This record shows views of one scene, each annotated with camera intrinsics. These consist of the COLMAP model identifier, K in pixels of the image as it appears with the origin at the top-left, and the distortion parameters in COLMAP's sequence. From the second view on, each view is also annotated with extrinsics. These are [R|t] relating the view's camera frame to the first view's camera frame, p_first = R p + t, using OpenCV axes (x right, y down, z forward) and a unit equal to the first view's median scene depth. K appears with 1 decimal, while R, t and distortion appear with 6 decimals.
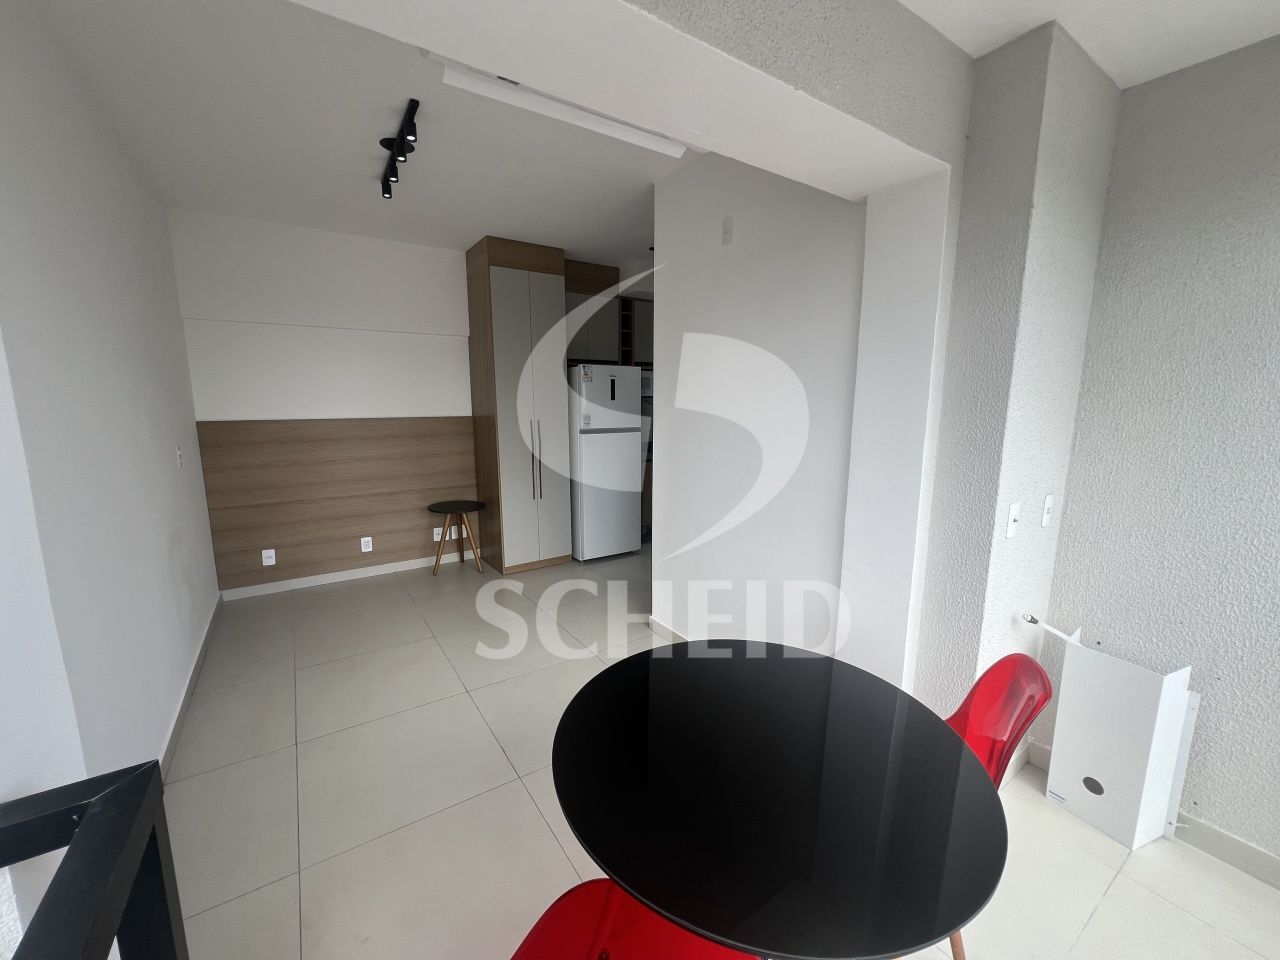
lens RADIAL K [[512.4, 0, 640.0], [0, 512.4, 480.0], [0, 0, 1]] dist [-0.000508, -0.000039]
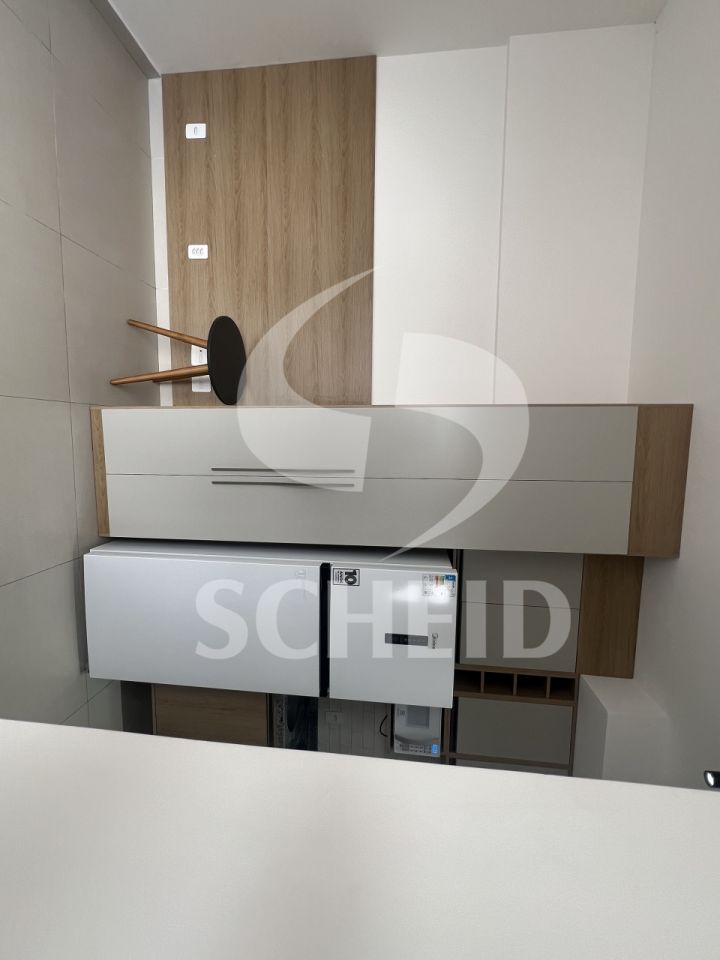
lens RADIAL K [[474.0, 0, 360.0], [0, 474.0, 480.0], [0, 0, 1]] dist [0.000583, 0.000050]
pose [[-0.078055, 0.883567, -0.461753, 0.032335], [-0.995291, -0.095761, -0.014996, -0.121352], [-0.057468, 0.458409, 0.886882, 0.566290]]
